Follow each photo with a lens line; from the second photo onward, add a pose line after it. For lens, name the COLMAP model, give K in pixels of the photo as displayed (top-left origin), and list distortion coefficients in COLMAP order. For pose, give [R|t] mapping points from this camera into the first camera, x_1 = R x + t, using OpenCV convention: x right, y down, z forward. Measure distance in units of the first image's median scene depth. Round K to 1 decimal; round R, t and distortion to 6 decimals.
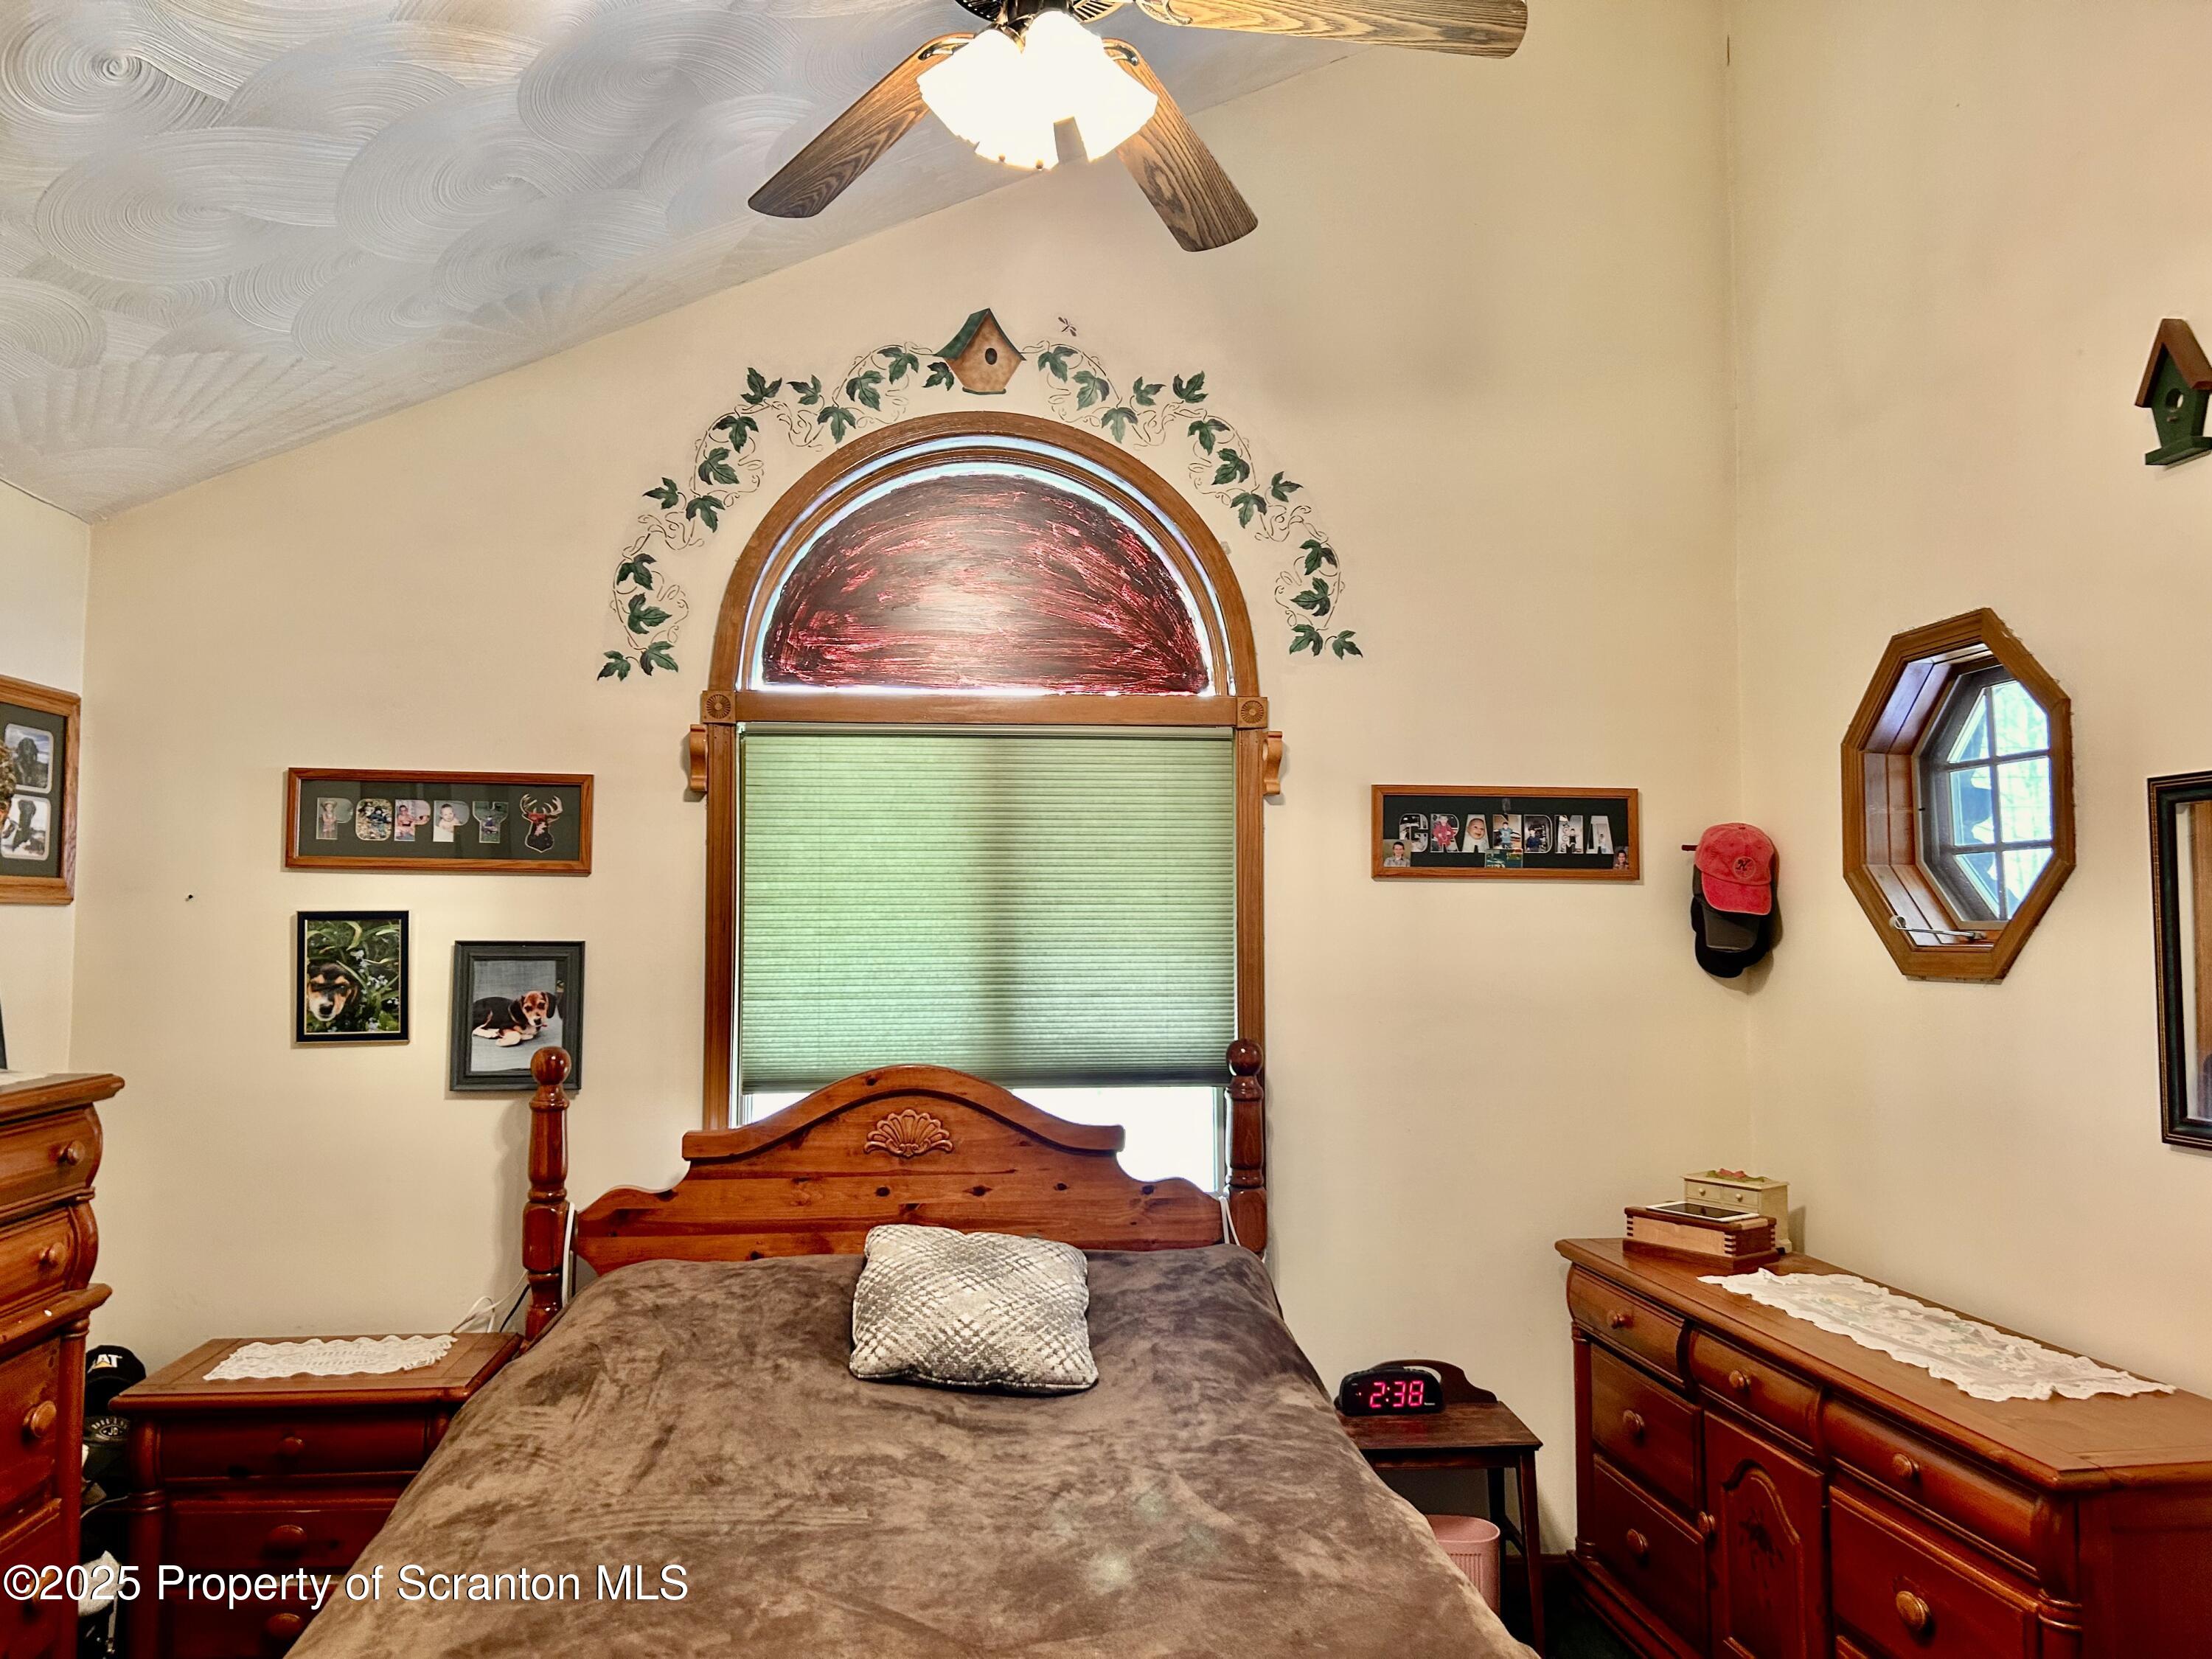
lens RADIAL K [[1653.3, 0, 1109.2], [0, 1653.3, 850.2], [0, 0, 1]] dist [0.056841, -0.064808]
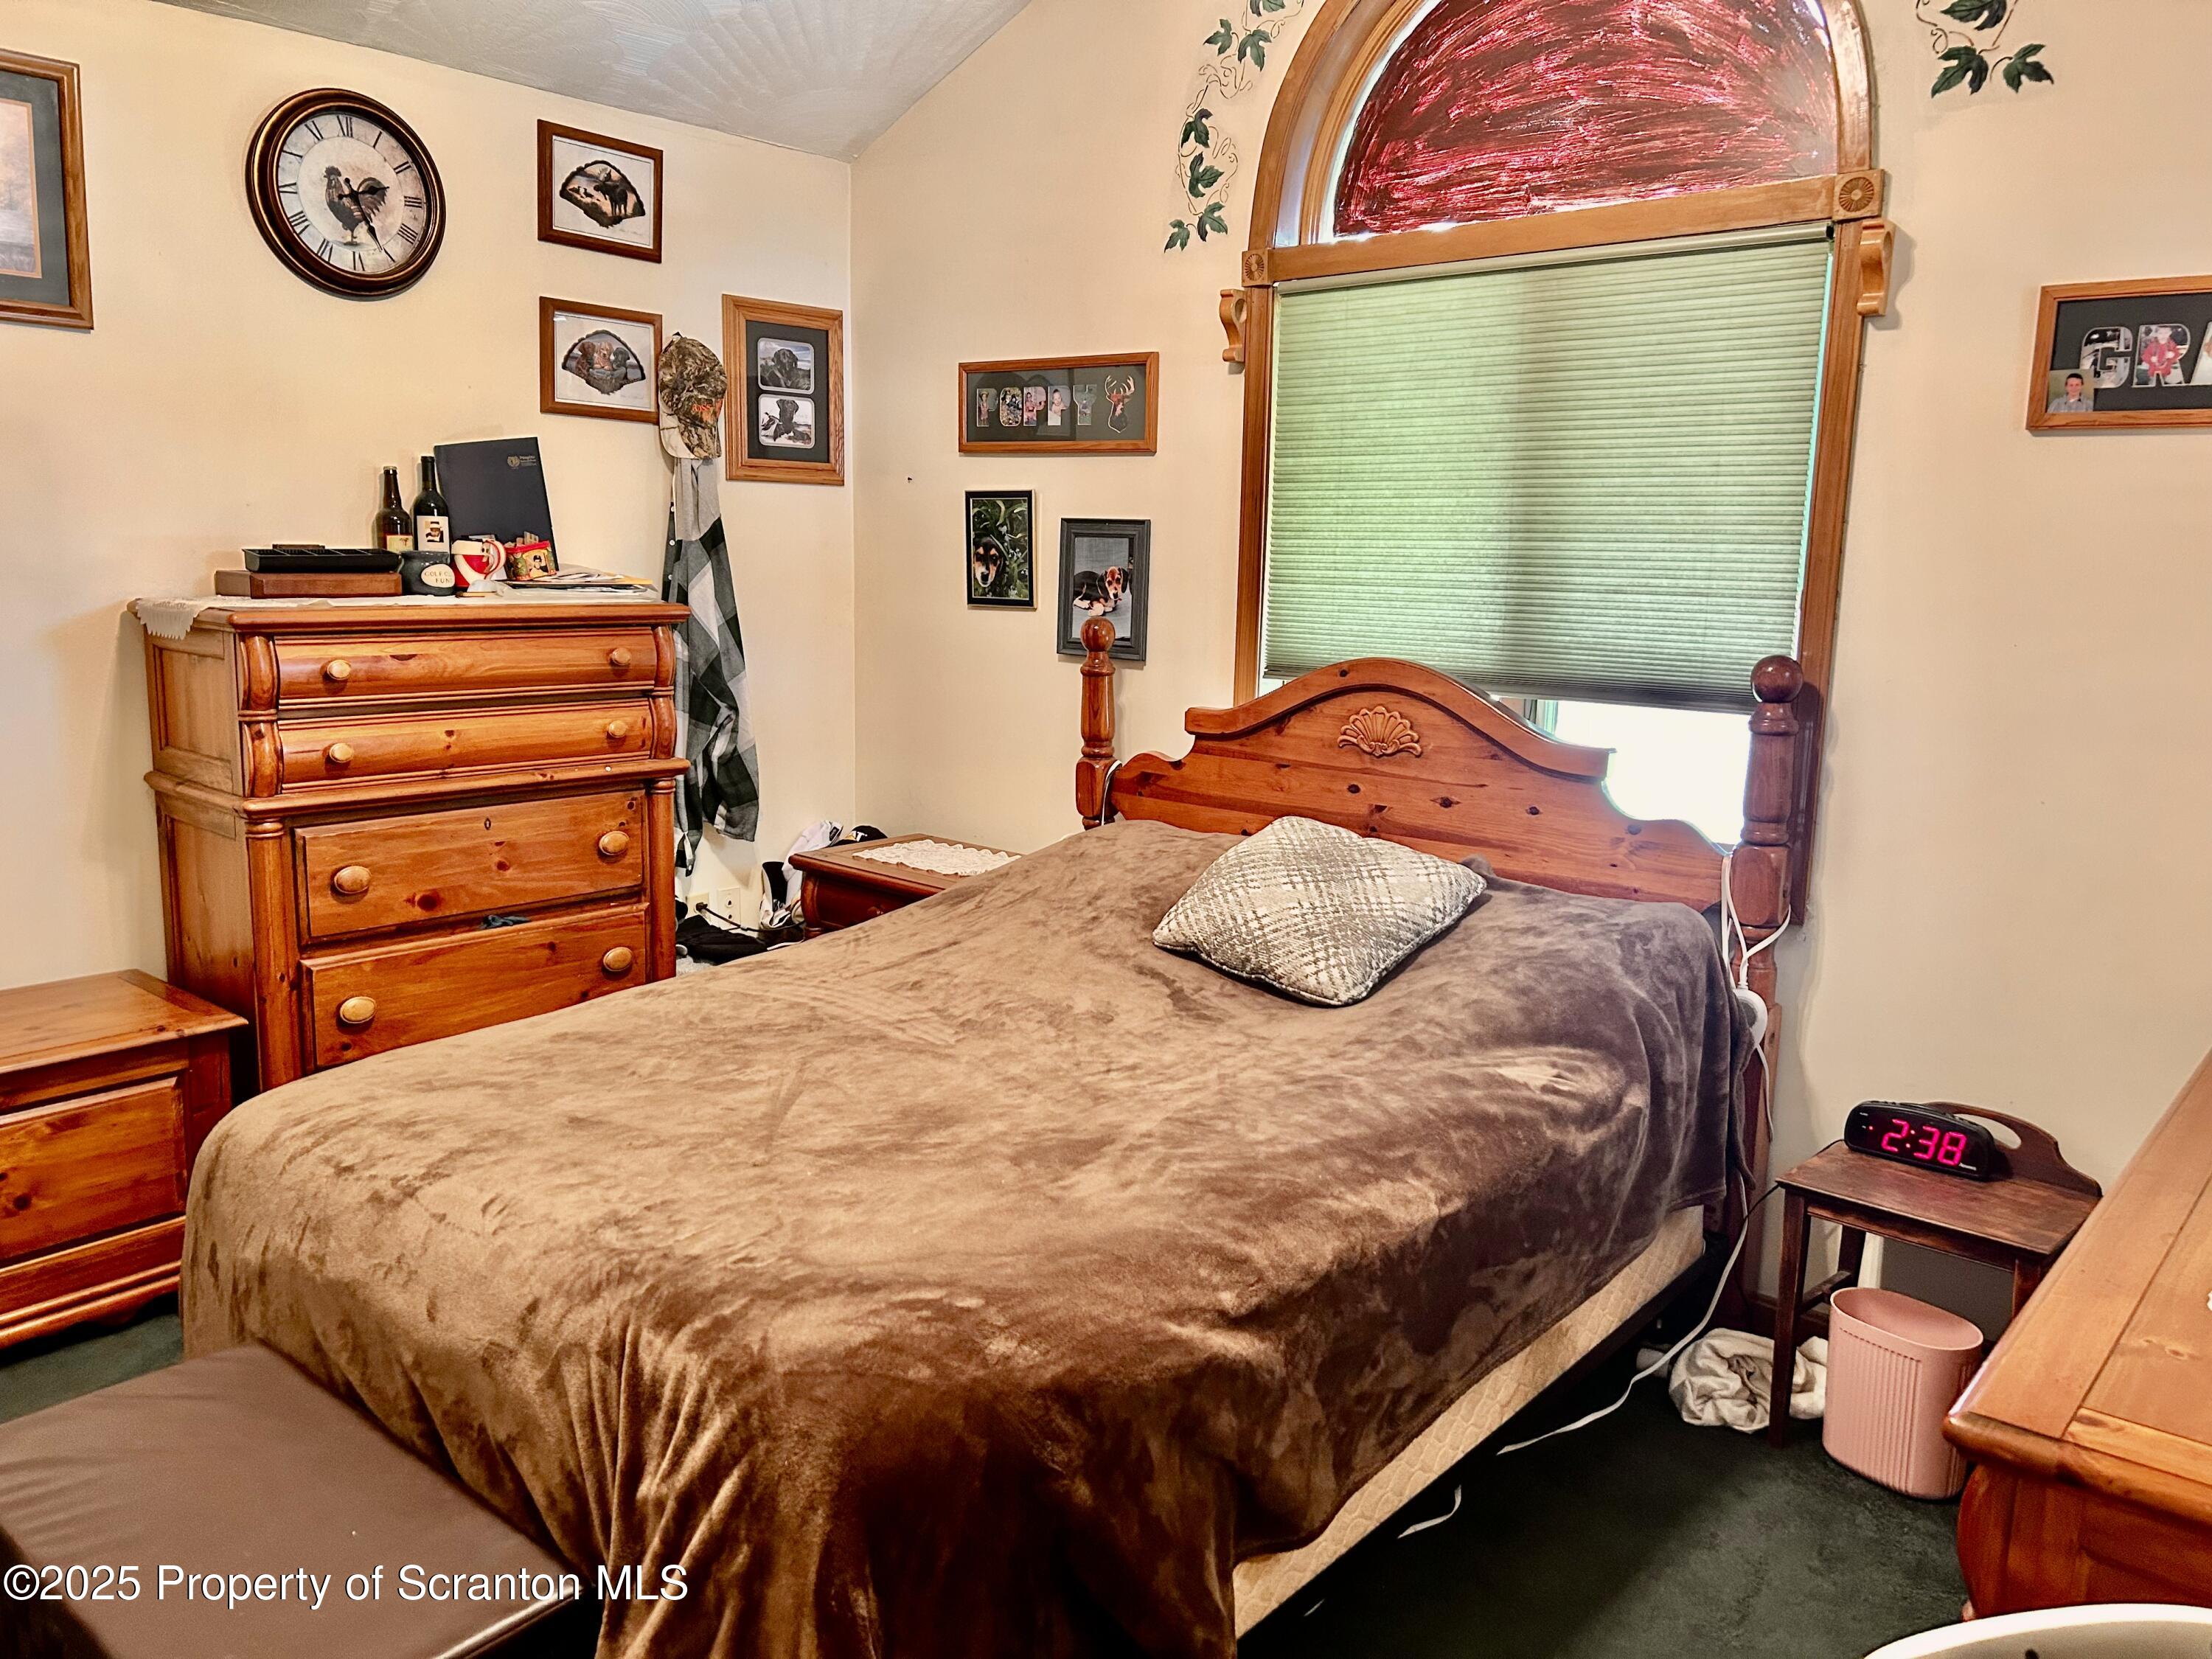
lens RADIAL K [[1653.3, 0, 1109.2], [0, 1653.3, 850.2], [0, 0, 1]] dist [0.056841, -0.064808]
pose [[0.678687, 0.147316, -0.719501, 0.451114], [0.011130, 0.977501, 0.210639, 0.038698], [0.734344, -0.150966, 0.661777, 0.262503]]
